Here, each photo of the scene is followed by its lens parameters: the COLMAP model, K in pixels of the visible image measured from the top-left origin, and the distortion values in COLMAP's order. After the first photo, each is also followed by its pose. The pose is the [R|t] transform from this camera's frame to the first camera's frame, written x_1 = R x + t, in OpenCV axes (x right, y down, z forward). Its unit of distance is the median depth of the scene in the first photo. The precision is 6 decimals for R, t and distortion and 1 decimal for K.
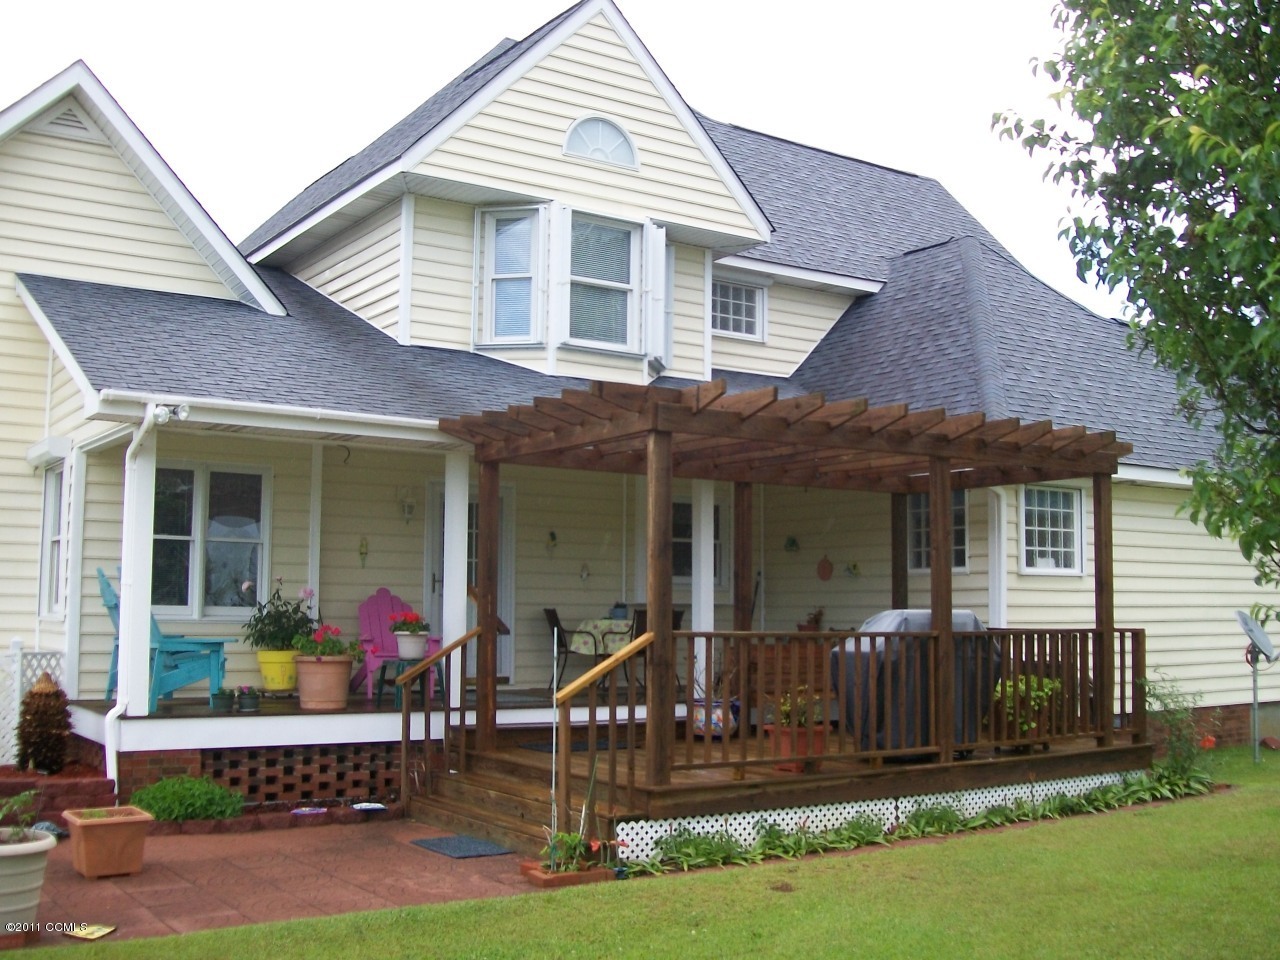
lens RADIAL K [[1375.2, 0, 640.4], [0, 1375.2, 476.8], [0, 0, 1]] dist [-0.140393, 0.000000]
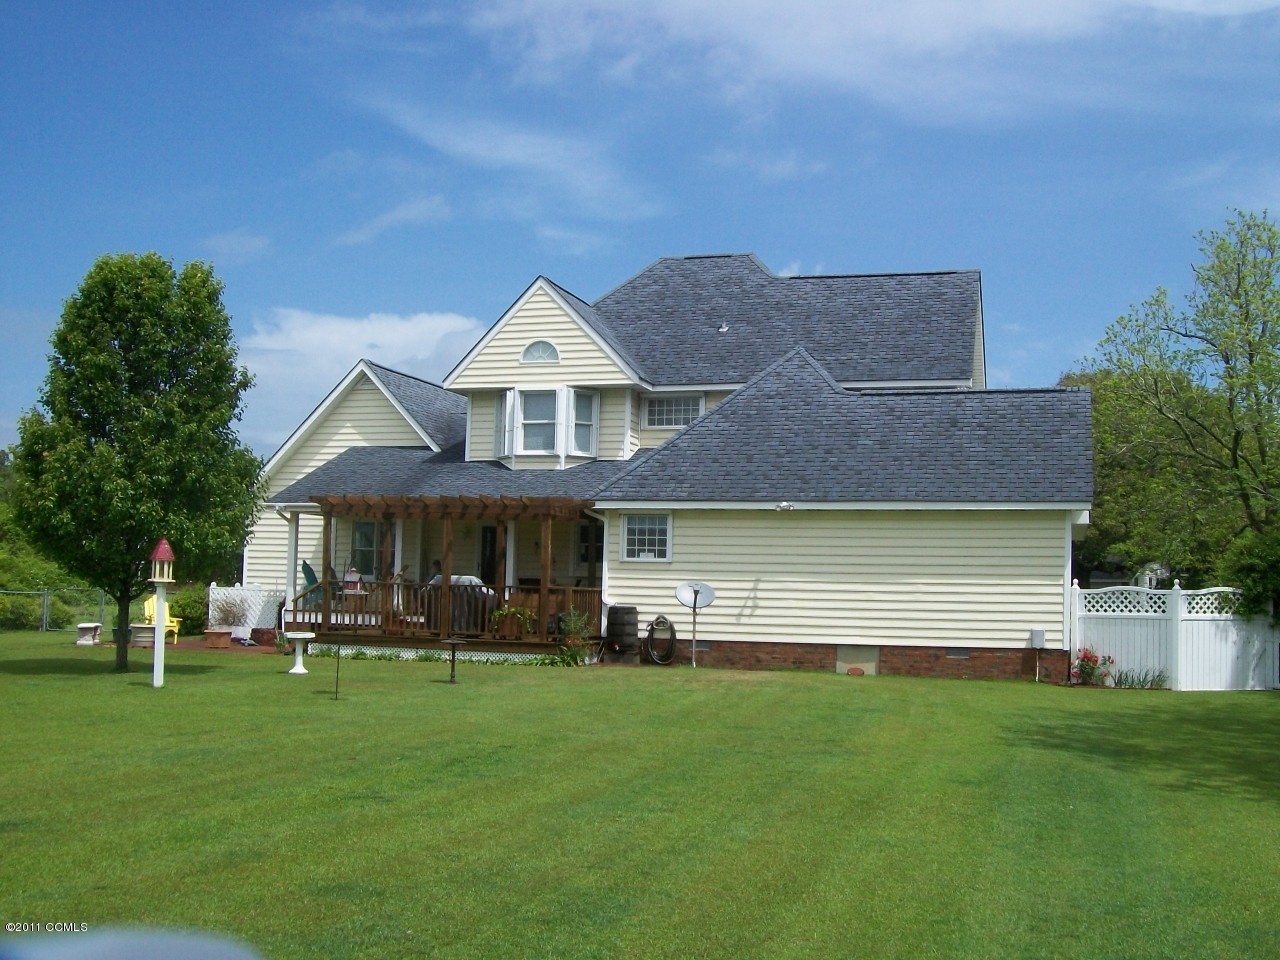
lens RADIAL K [[1375.2, 0, 639.3], [0, 1375.2, 480.7], [0, 0, 1]] dist [-0.140393, 0.000000]
pose [[0.625077, -0.048947, -0.779027, 1.790725], [0.064473, 0.997859, -0.010964, -0.020004], [0.777896, -0.043373, 0.626895, -0.211425]]
